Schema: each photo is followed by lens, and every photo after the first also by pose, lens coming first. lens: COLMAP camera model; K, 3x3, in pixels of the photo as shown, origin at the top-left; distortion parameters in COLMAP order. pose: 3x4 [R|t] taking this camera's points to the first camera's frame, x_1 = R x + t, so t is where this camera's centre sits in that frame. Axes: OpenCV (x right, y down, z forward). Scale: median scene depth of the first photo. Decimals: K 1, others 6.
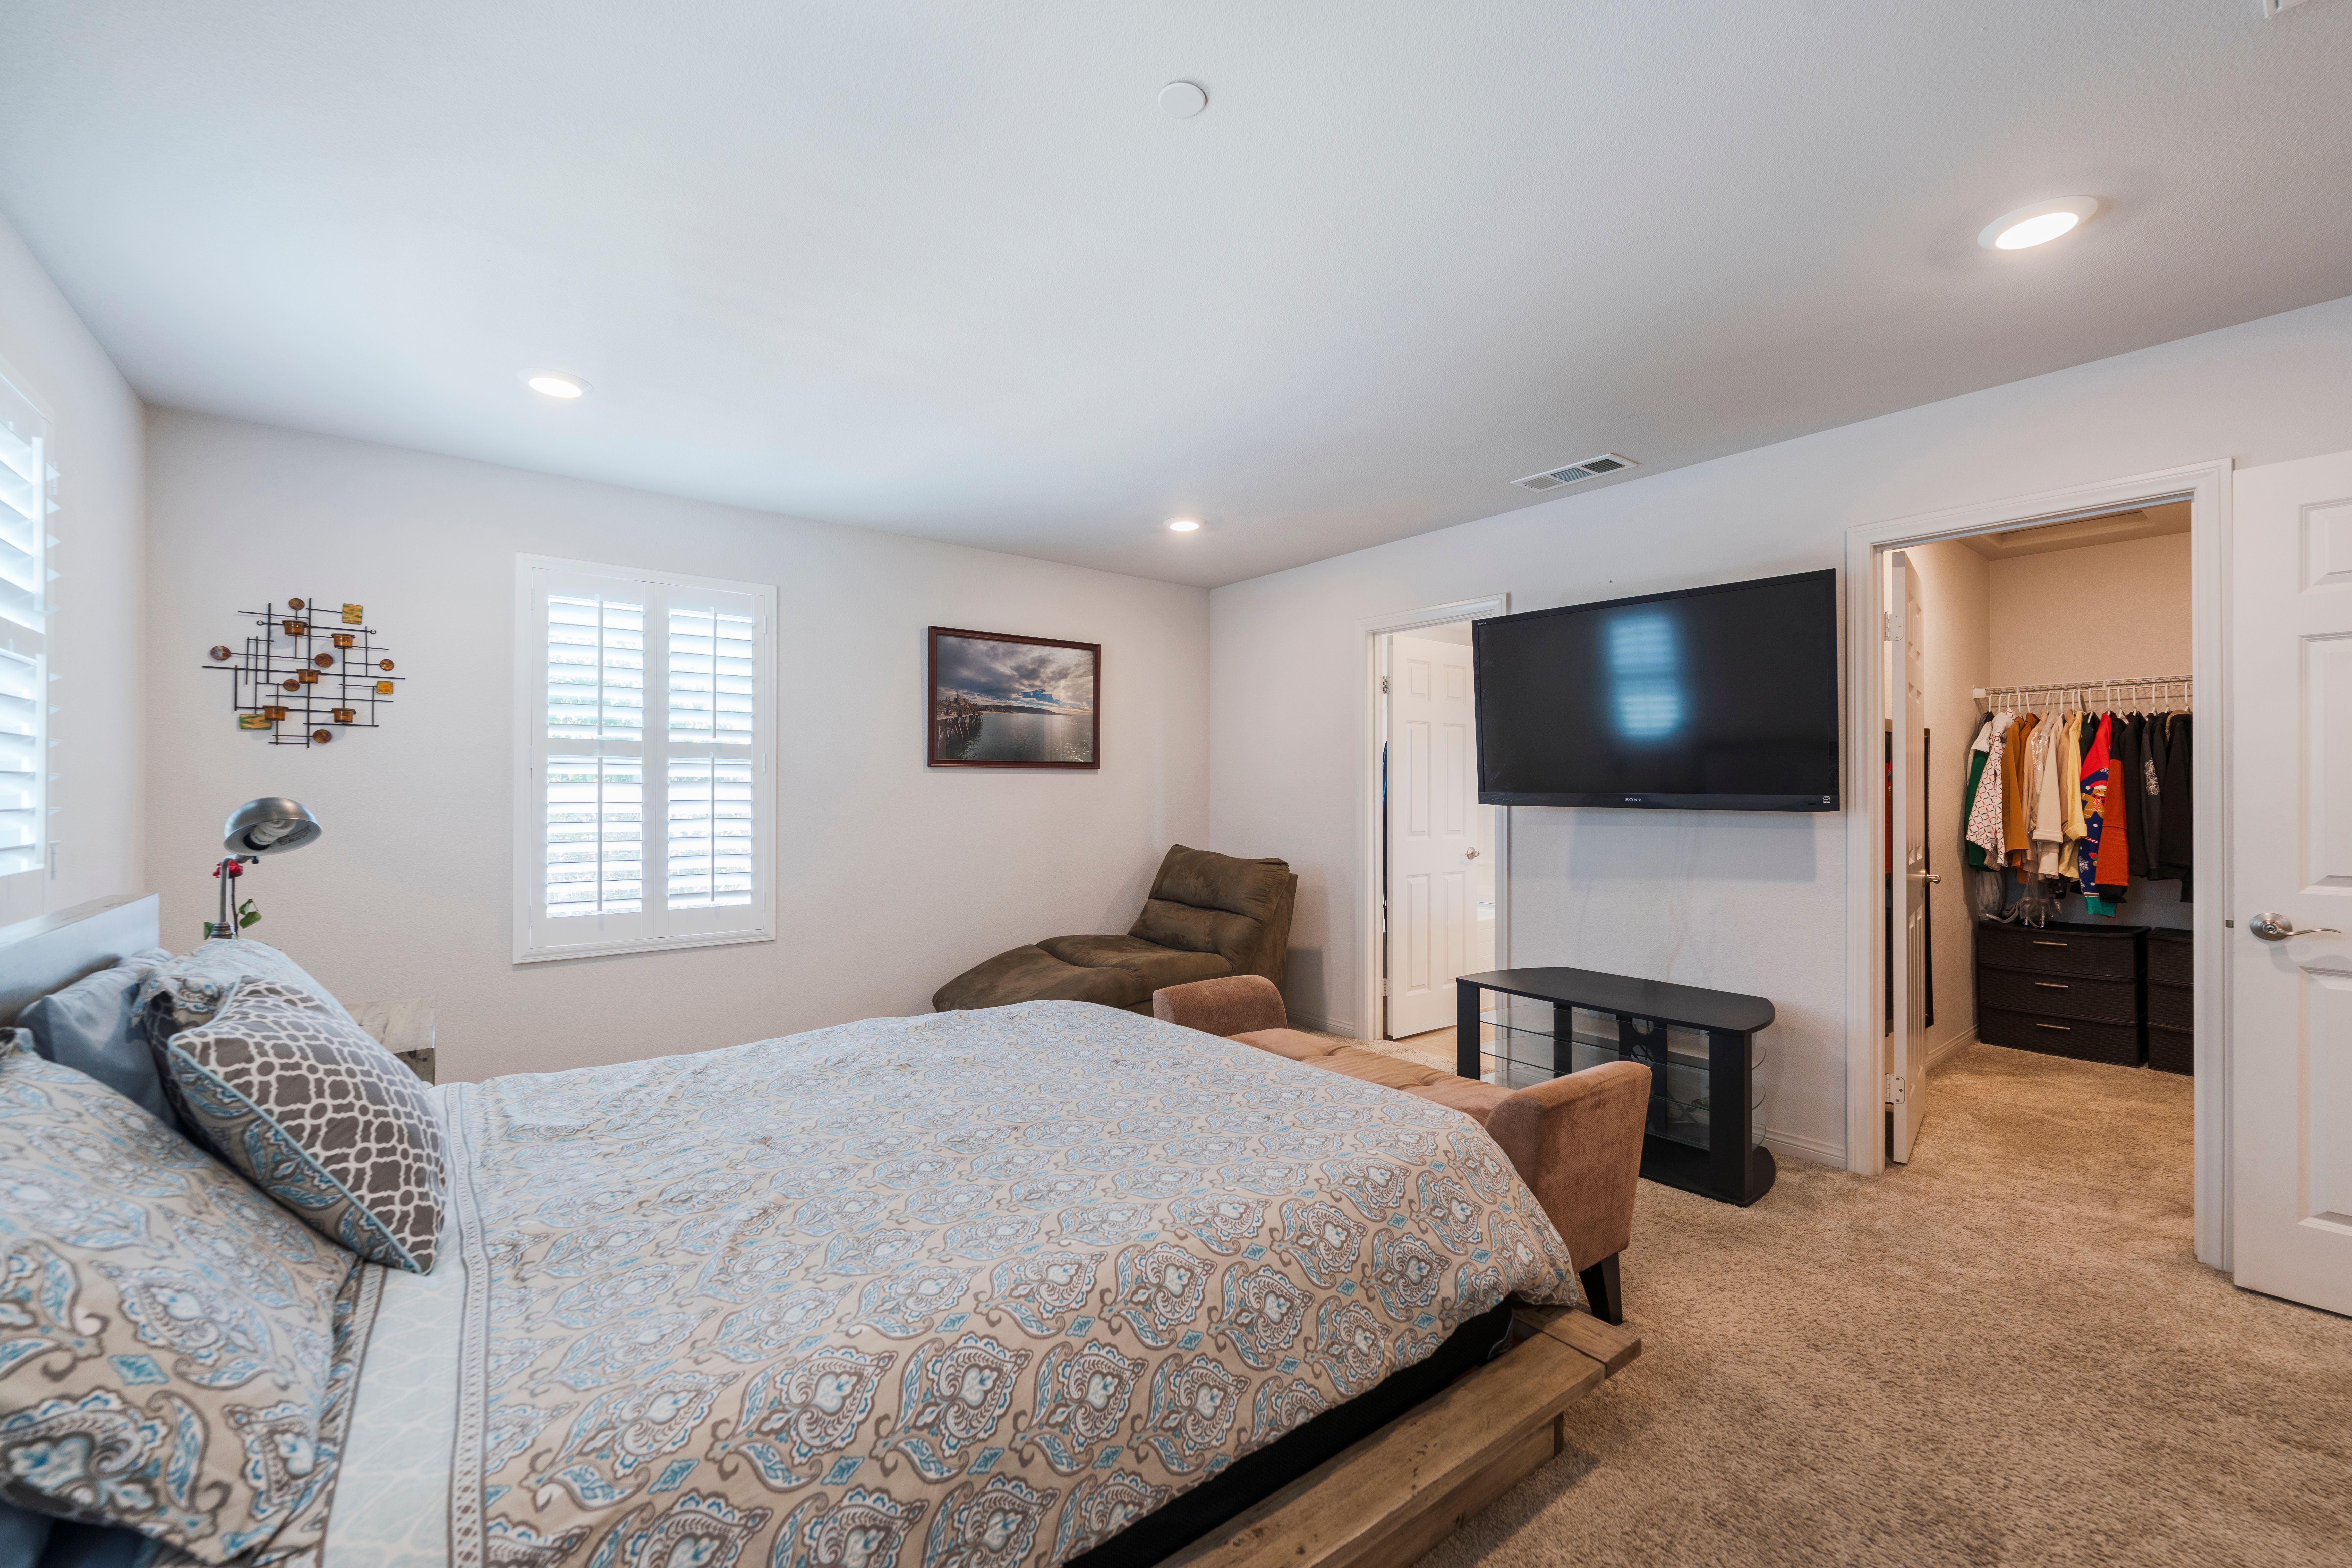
lens RADIAL K [[942.7, 0, 1173.9], [0, 942.7, 778.7], [0, 0, 1]] dist [-0.000081, -0.000101]
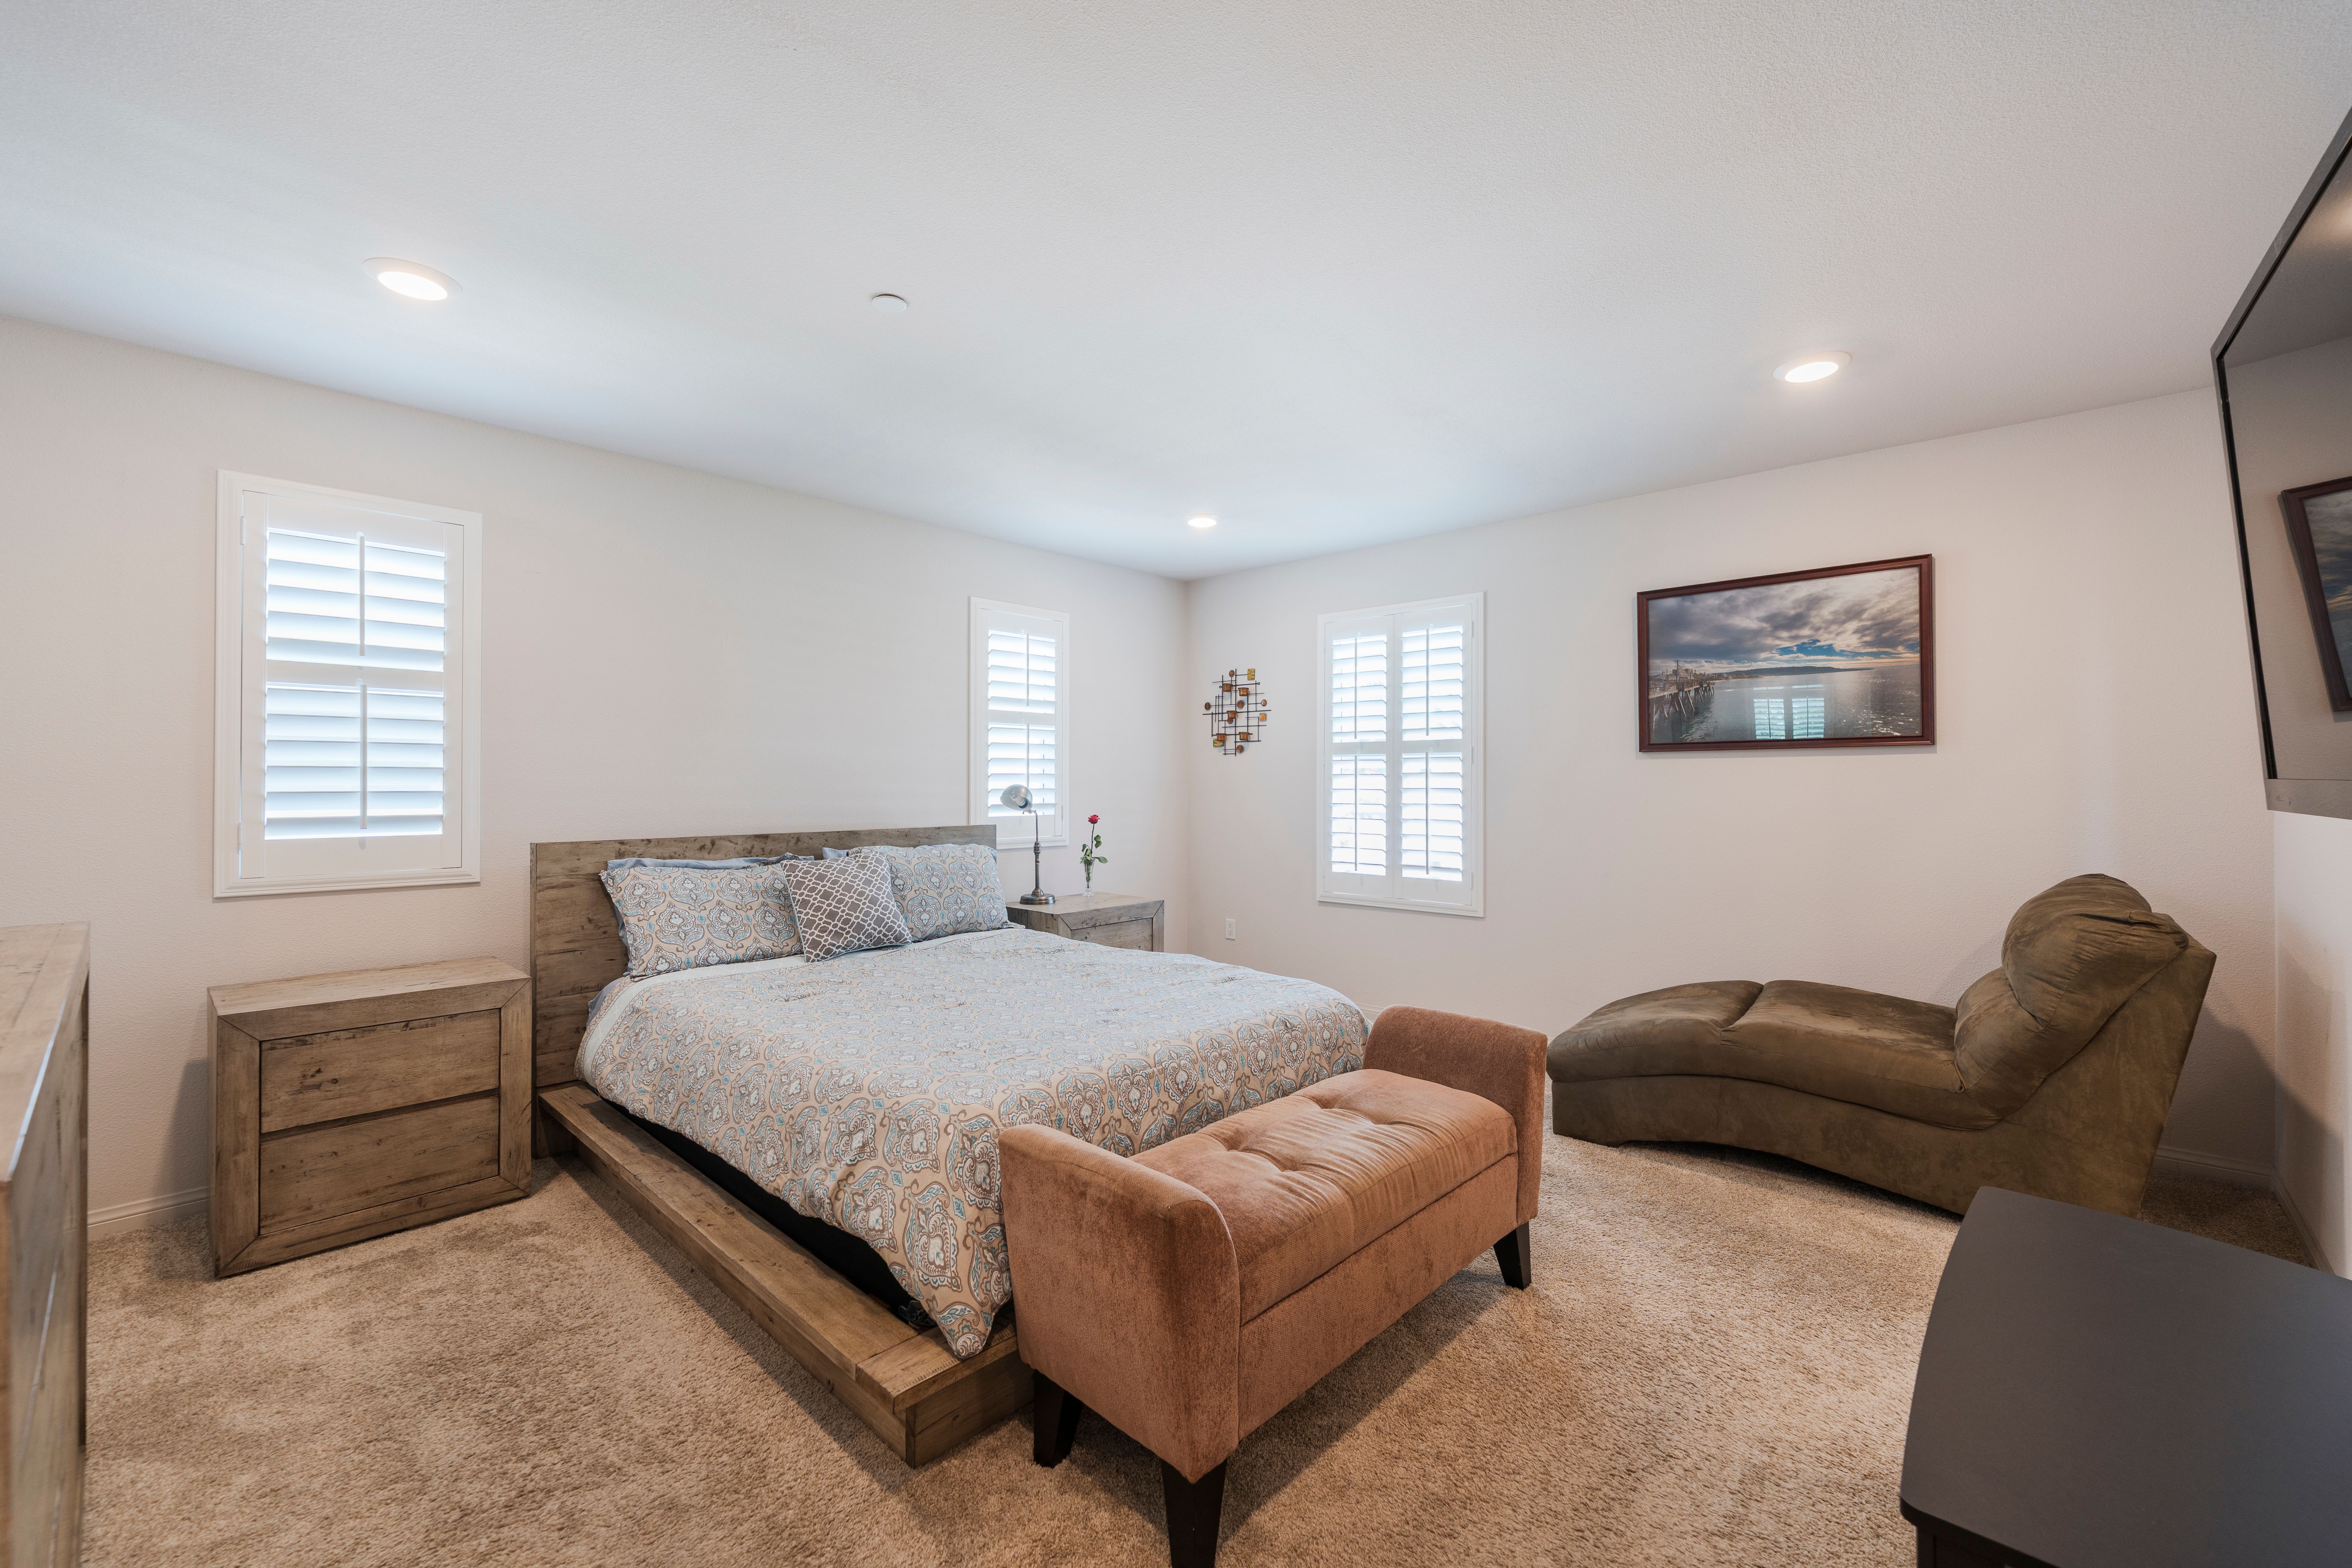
lens RADIAL K [[942.7, 0, 1173.9], [0, 942.7, 778.7], [0, 0, 1]] dist [-0.000081, -0.000101]
pose [[0.167436, -0.005231, -0.985869, 0.623785], [0.013333, 0.999906, -0.003041, 0.009993], [0.985793, -0.012635, 0.167490, 0.495014]]
